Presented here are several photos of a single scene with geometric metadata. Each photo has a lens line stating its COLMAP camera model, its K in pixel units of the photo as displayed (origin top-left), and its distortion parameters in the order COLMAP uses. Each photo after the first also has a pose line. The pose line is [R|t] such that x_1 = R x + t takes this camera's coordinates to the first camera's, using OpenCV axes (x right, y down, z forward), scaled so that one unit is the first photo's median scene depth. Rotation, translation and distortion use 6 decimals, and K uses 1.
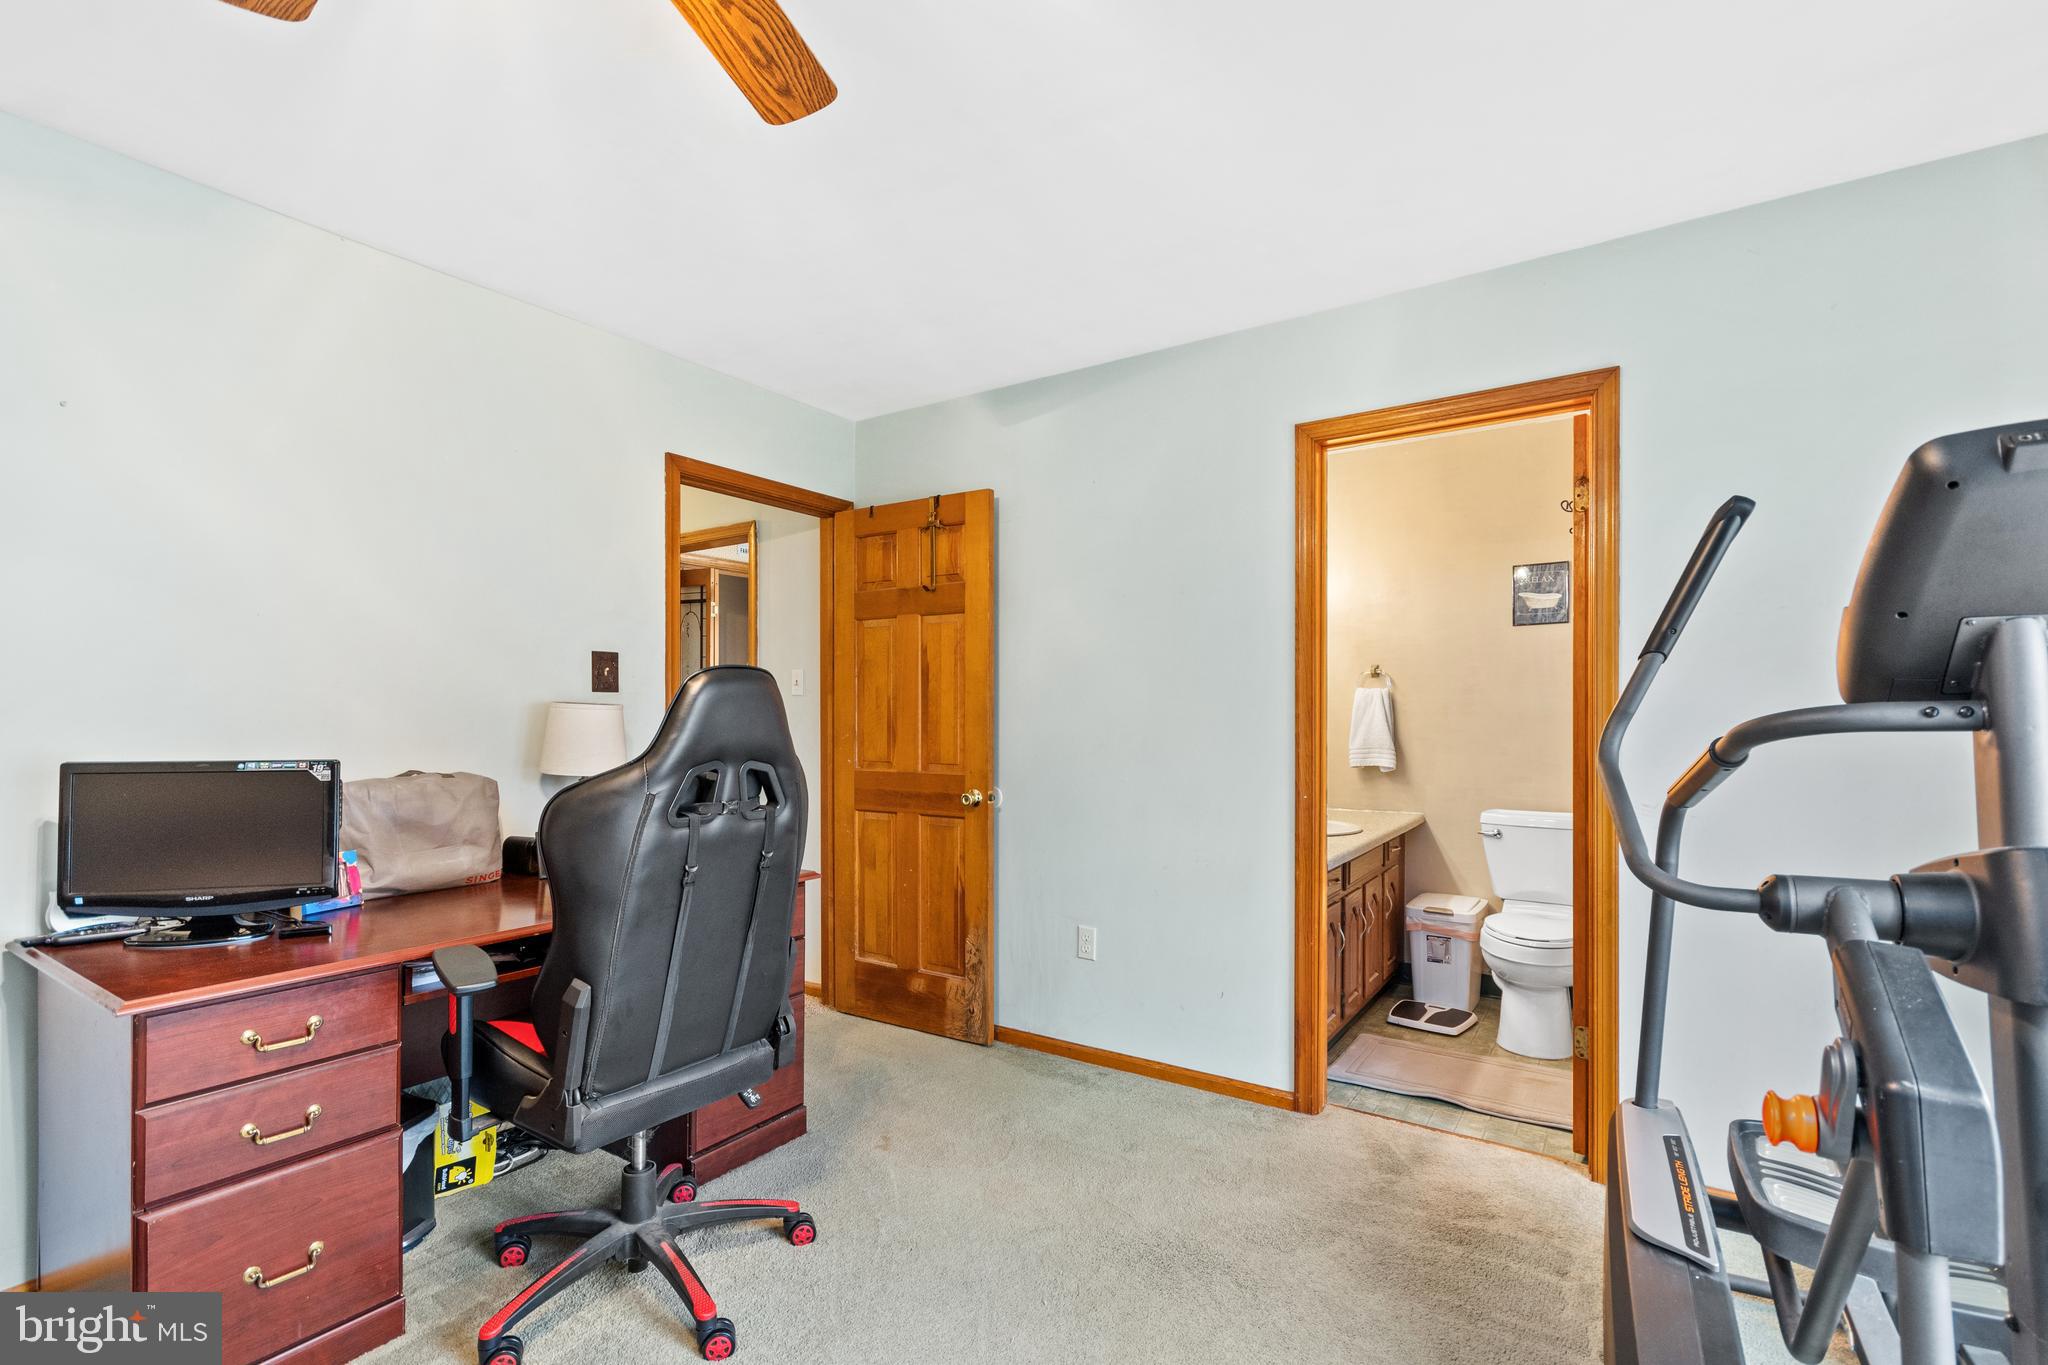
lens RADIAL K [[910.0, 0, 1021.0], [0, 910.0, 713.6], [0, 0, 1]] dist [0.000992, 0.000135]
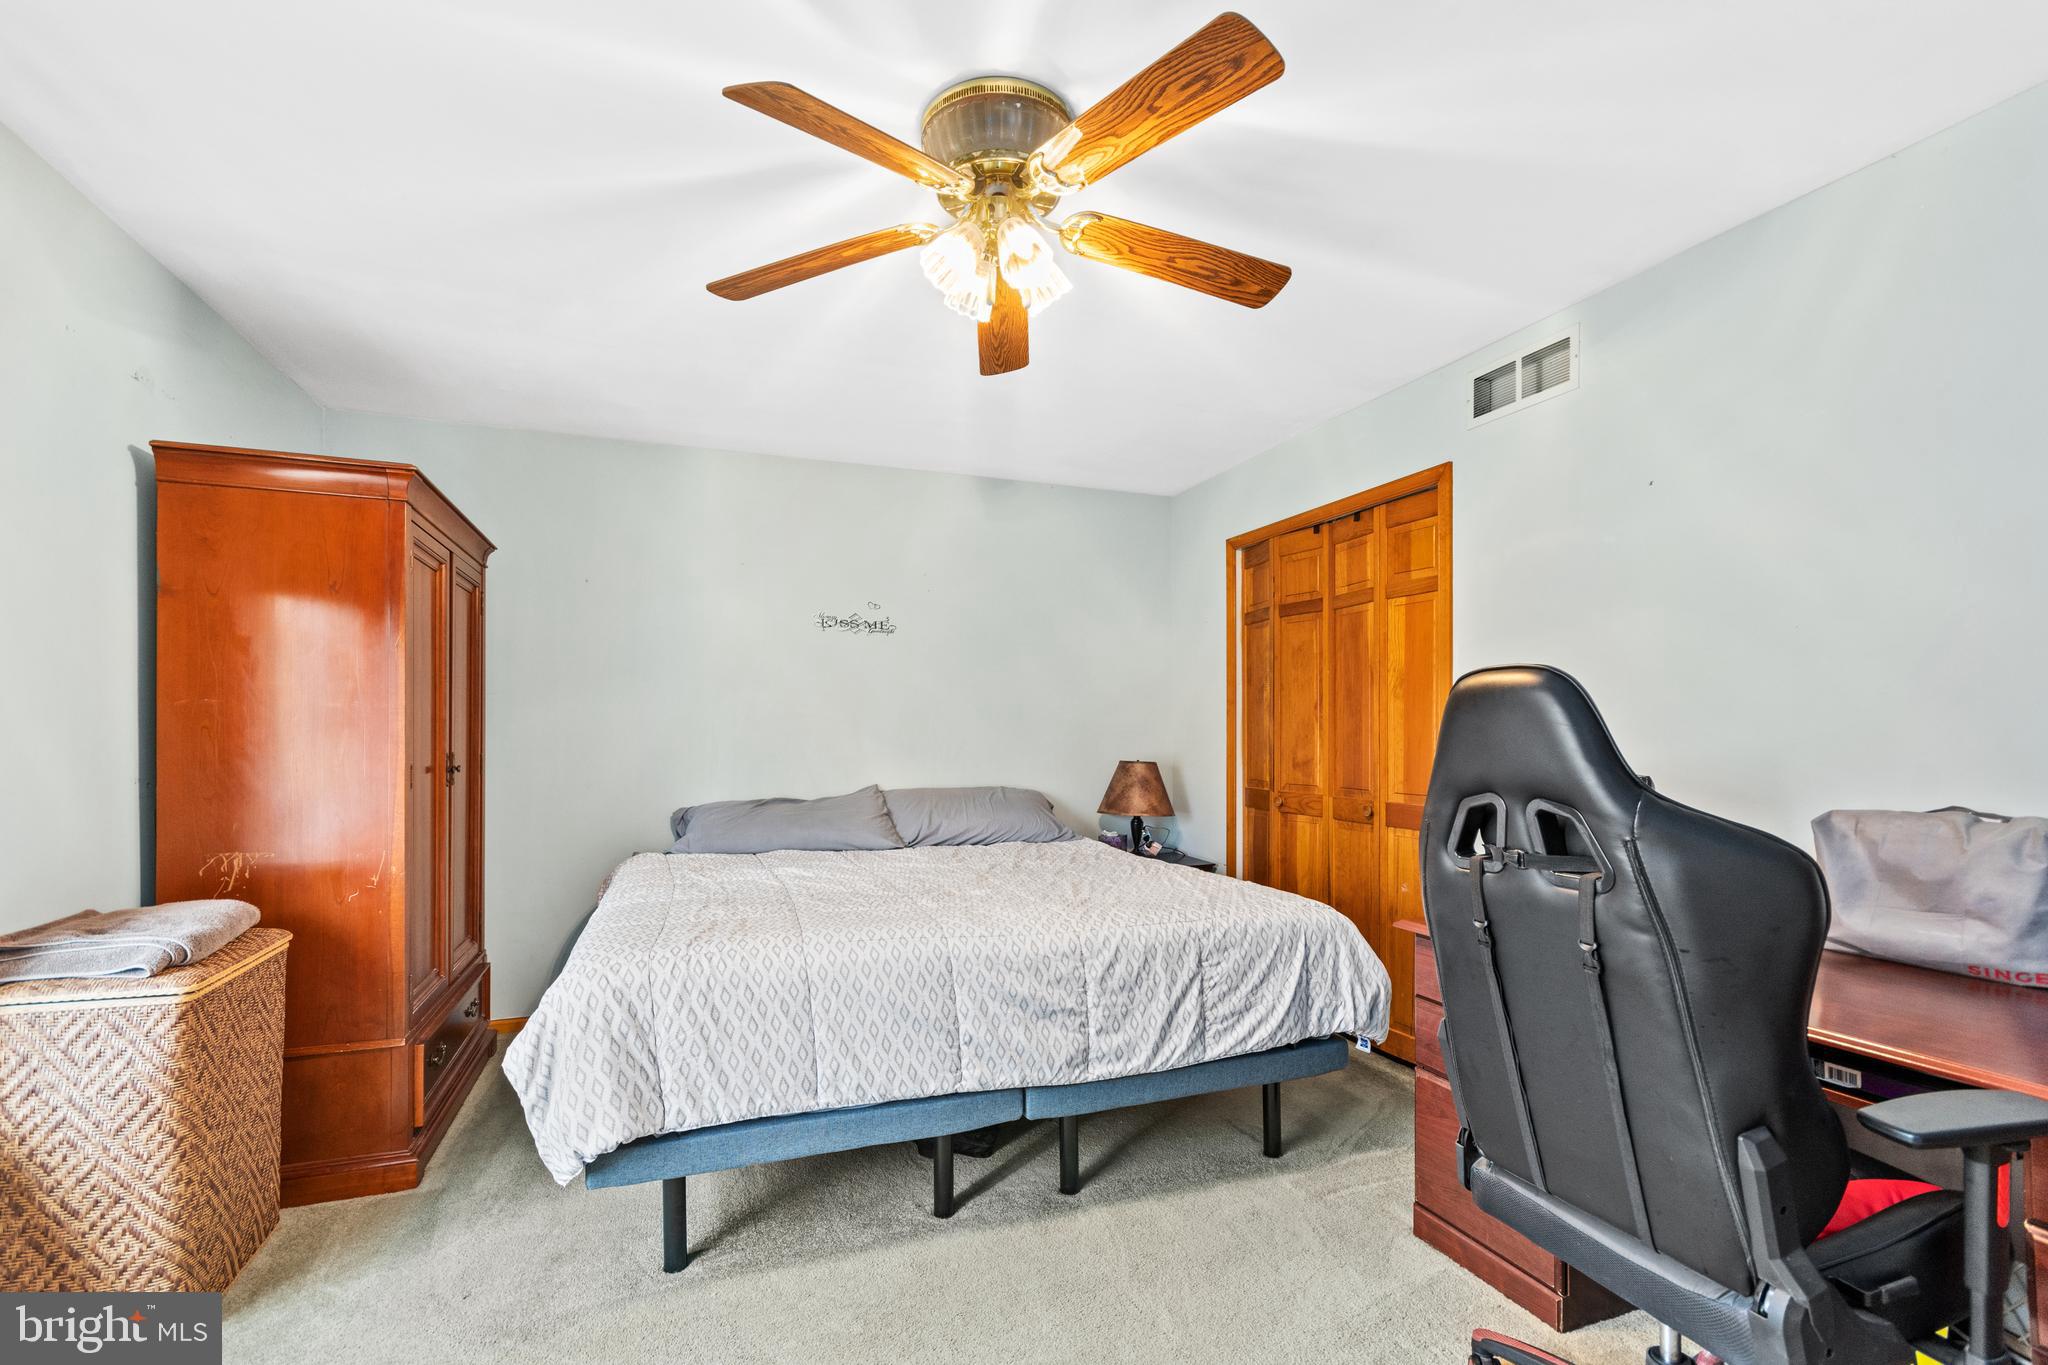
lens RADIAL K [[910.0, 0, 1021.0], [0, 910.0, 713.6], [0, 0, 1]] dist [0.000992, 0.000135]
pose [[-0.581060, -0.006552, -0.813834, 0.393166], [-0.001666, 0.999975, -0.006861, -0.005944], [0.813859, -0.002631, -0.581056, 0.856697]]
